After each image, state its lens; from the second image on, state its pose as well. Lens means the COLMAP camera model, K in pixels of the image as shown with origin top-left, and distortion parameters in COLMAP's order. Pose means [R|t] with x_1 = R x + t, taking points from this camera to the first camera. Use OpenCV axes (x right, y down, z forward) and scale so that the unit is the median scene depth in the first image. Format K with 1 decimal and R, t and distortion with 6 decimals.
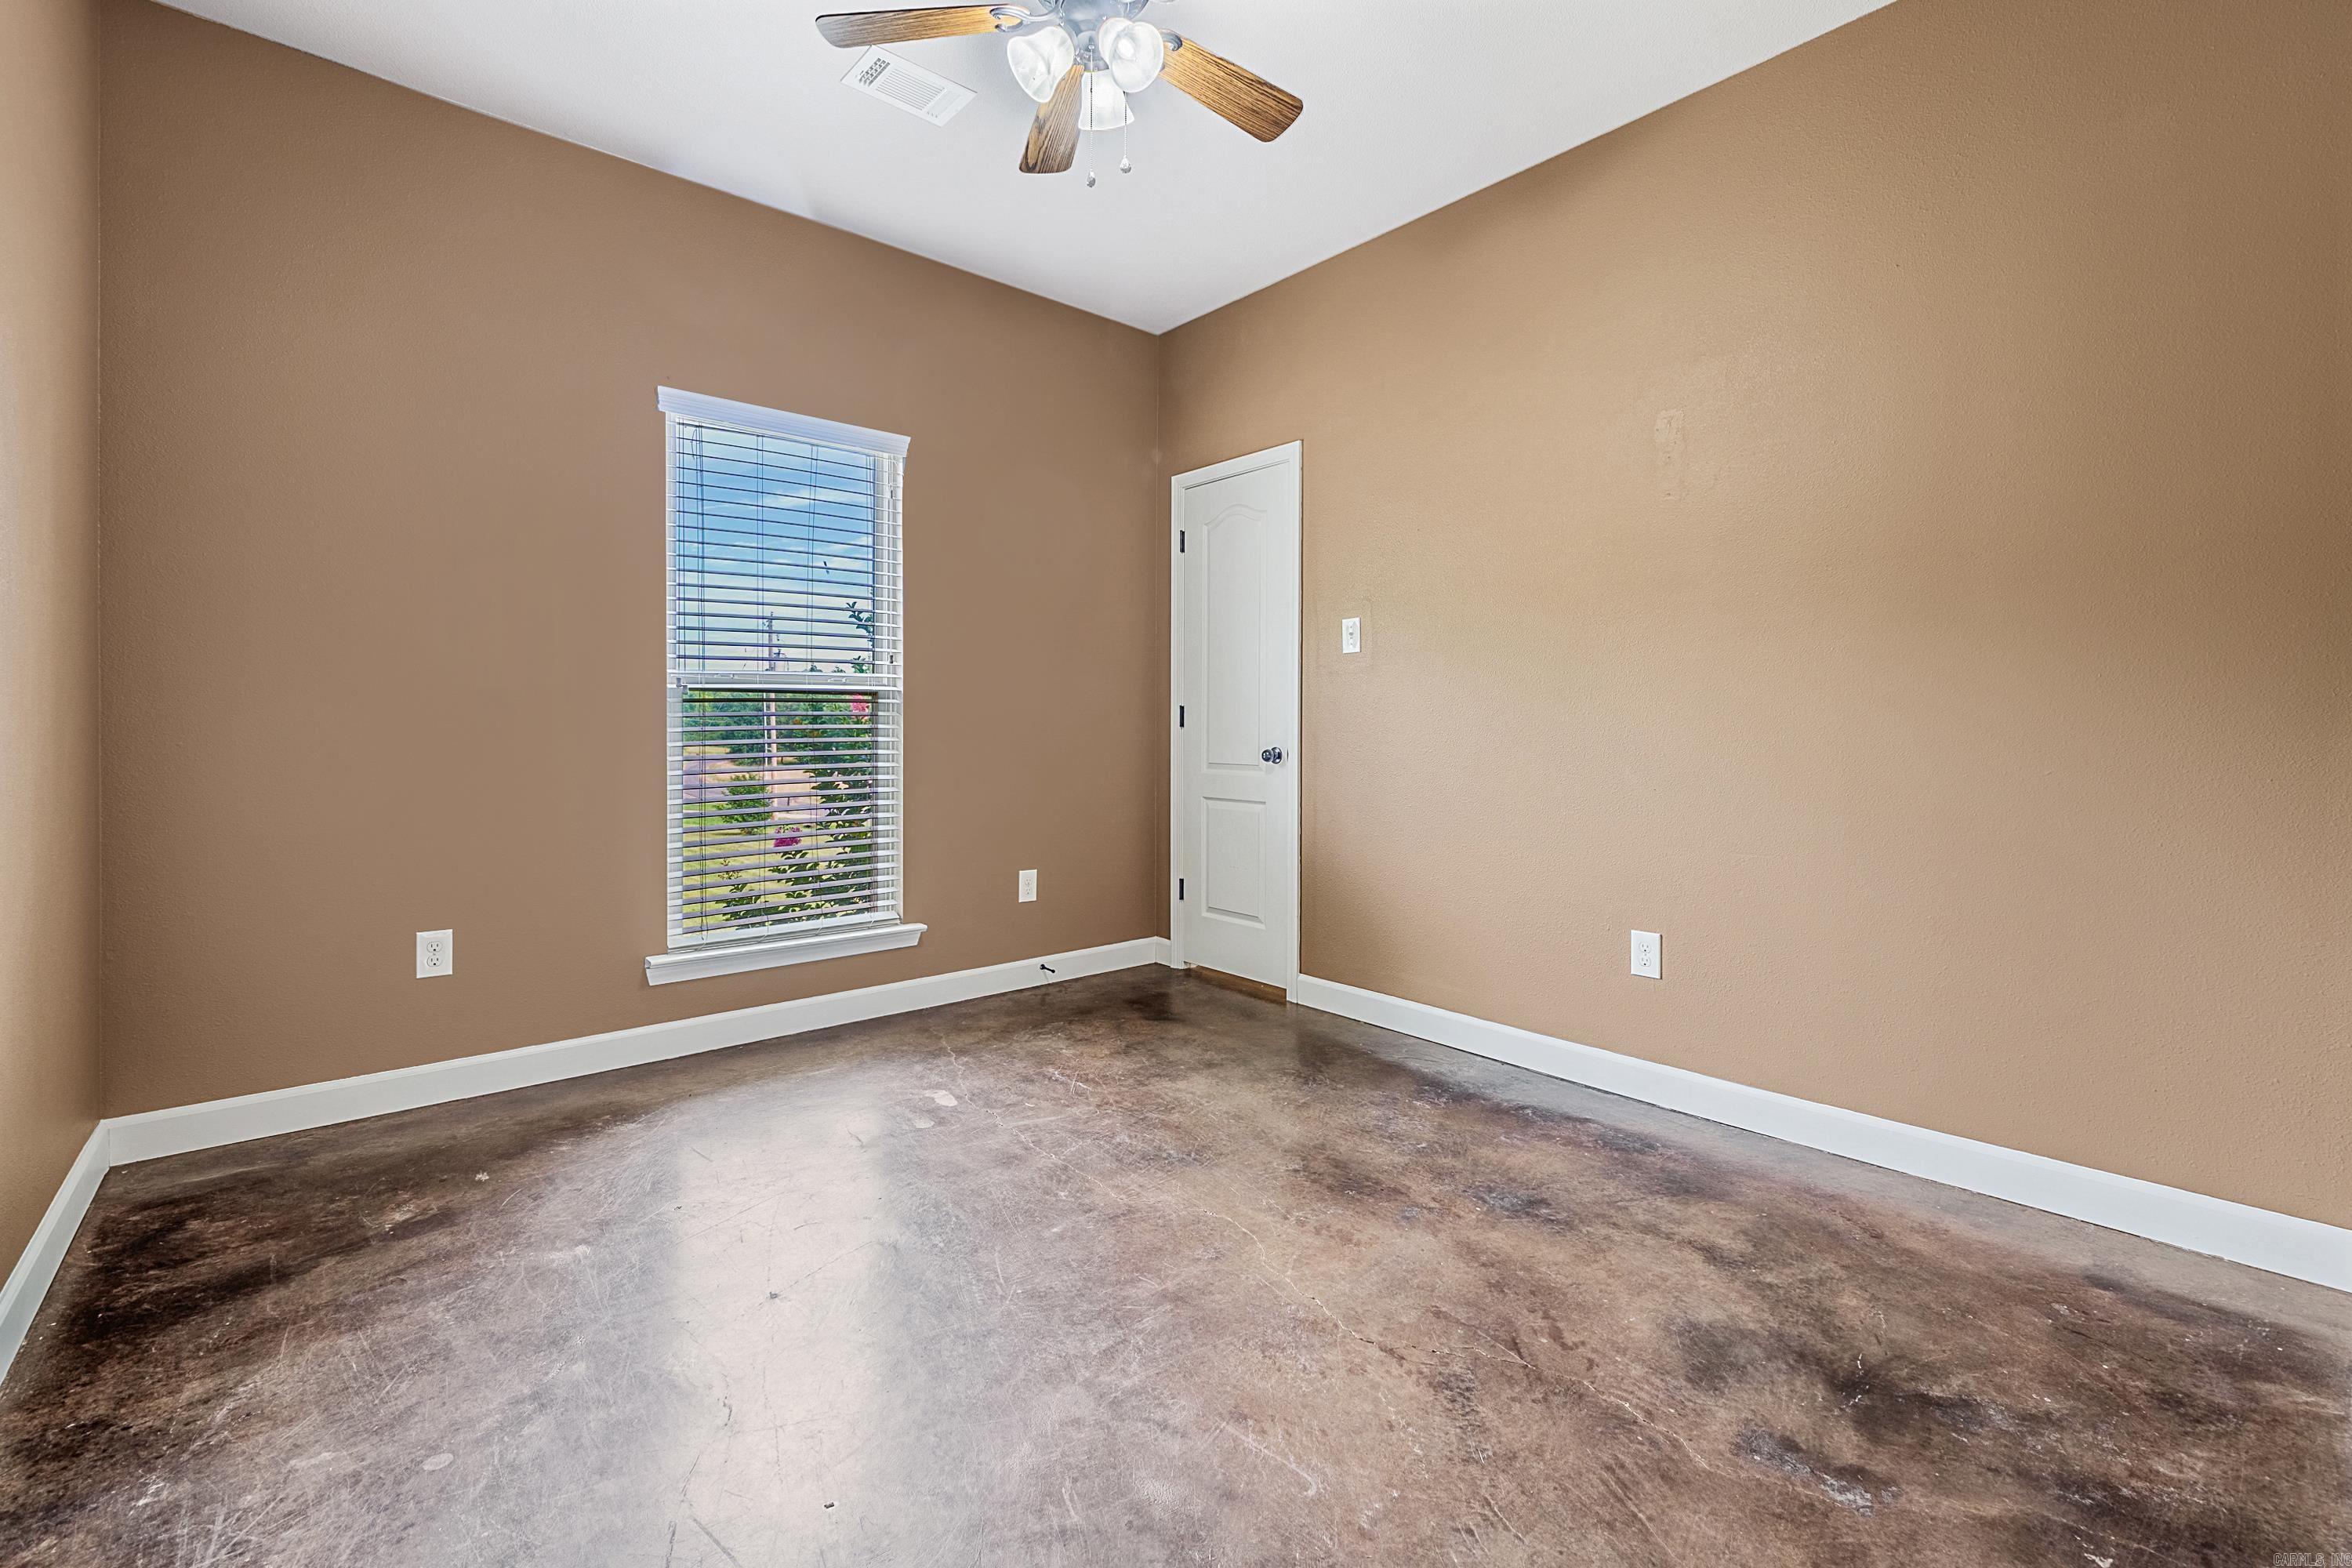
lens RADIAL K [[1011.4, 0, 1174.5], [0, 1011.4, 728.8], [0, 0, 1]] dist [-0.008527, -0.000247]
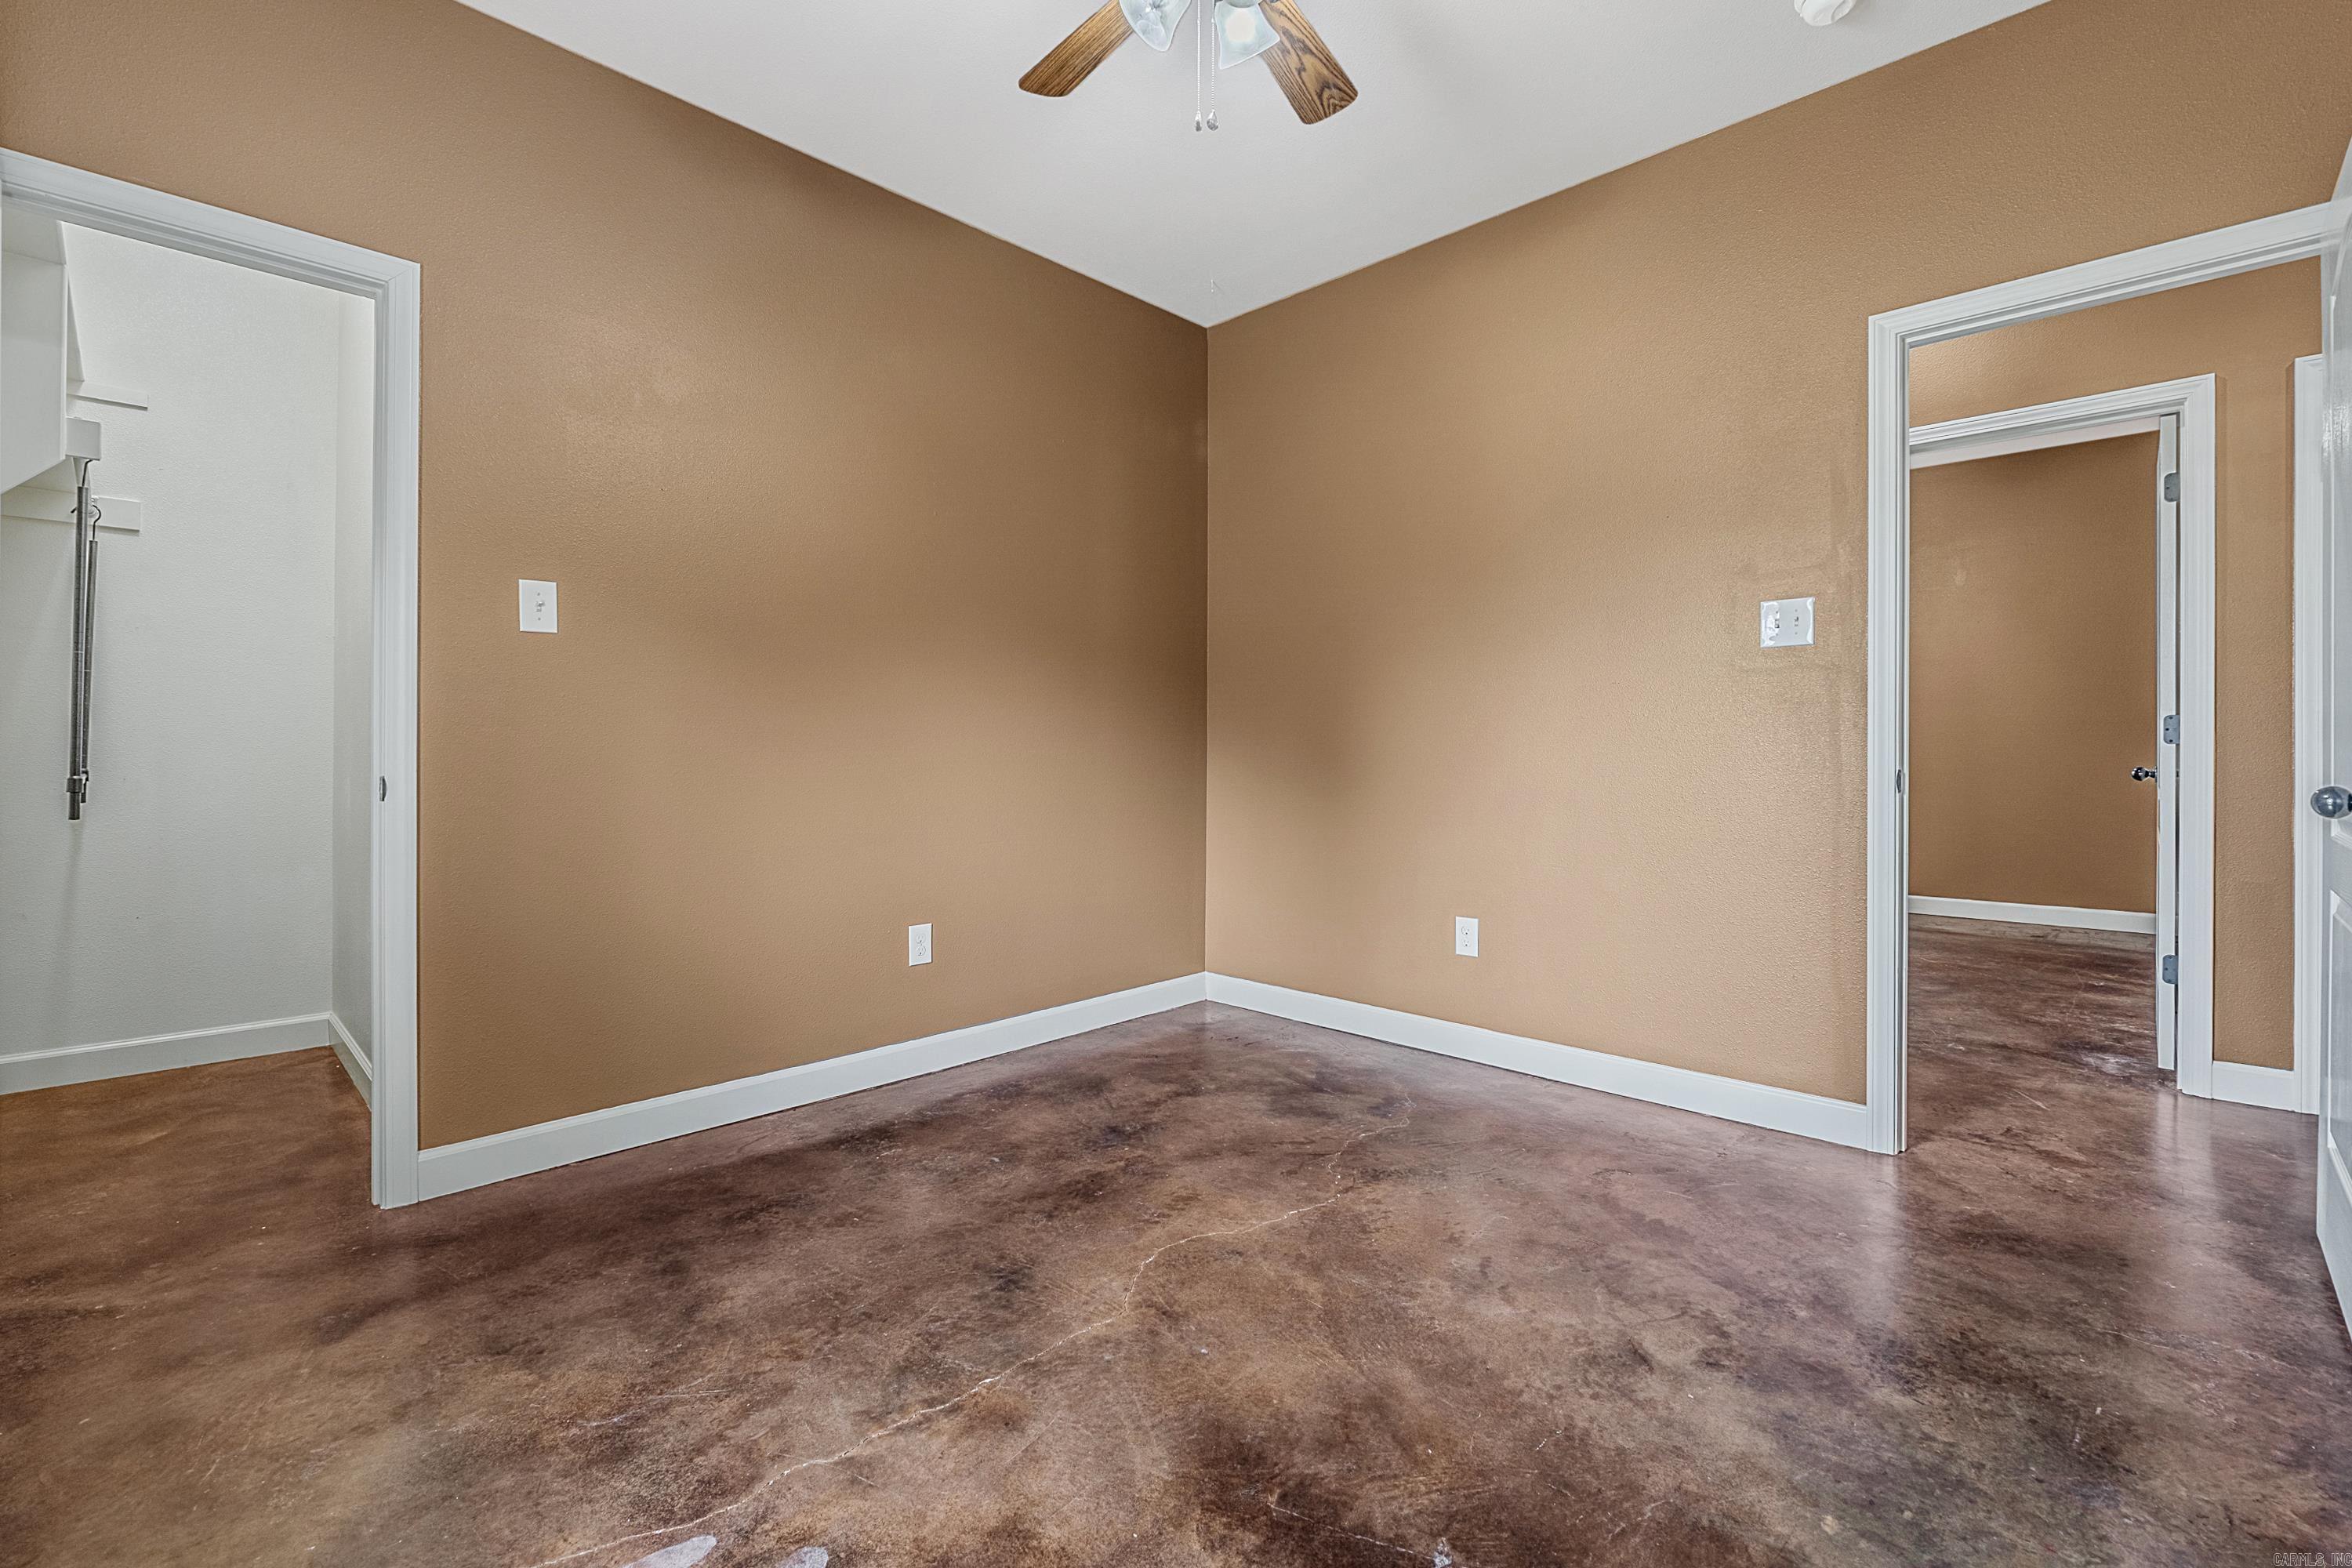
lens RADIAL K [[1018.8, 0, 1204.3], [0, 1018.8, 747.2], [0, 0, 1]] dist [-0.009255, -0.000521]
pose [[-0.103357, -0.001106, 0.994644, -0.859983], [-0.000253, 0.999999, 0.001086, 0.001742], [-0.994644, -0.000139, -0.103357, 0.988655]]
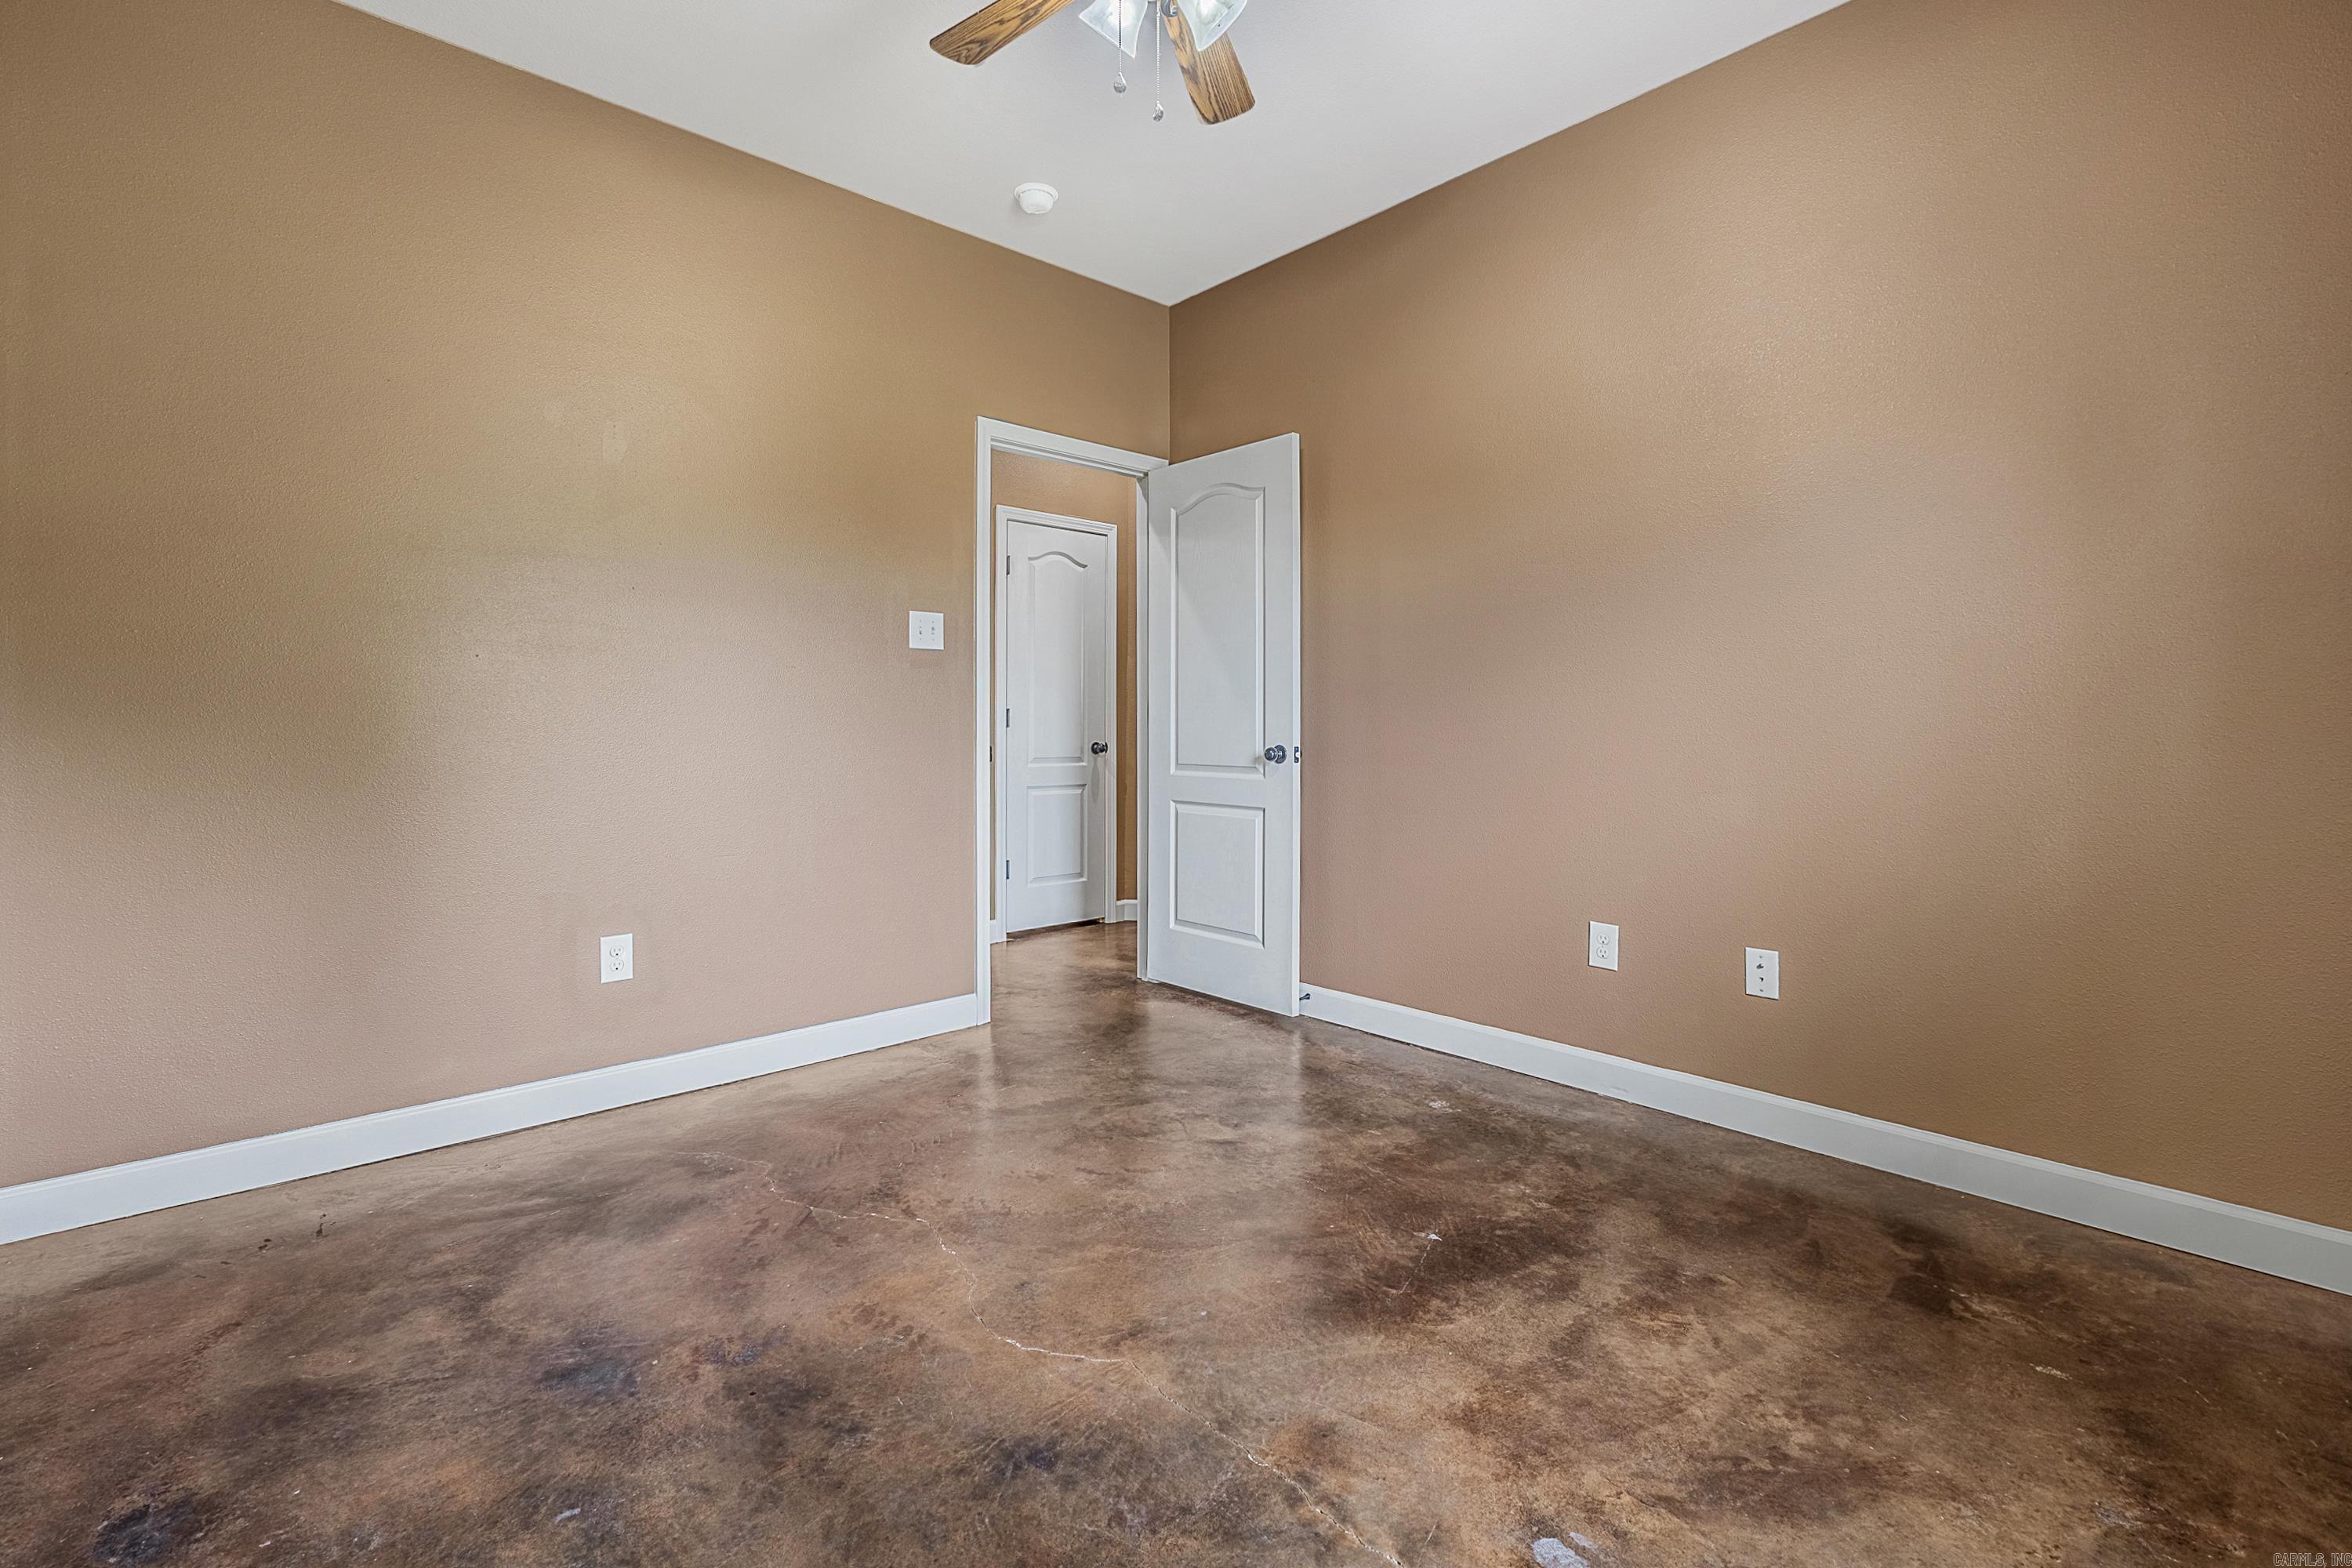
lens RADIAL K [[1011.4, 0, 1174.5], [0, 1011.4, 728.8], [0, 0, 1]] dist [-0.008527, -0.000247]
pose [[-0.999614, -0.000885, -0.027758, -0.063708], [-0.000884, 1.000000, -0.000025, 0.001149], [0.027758, -0.000001, -0.999615, 1.688415]]
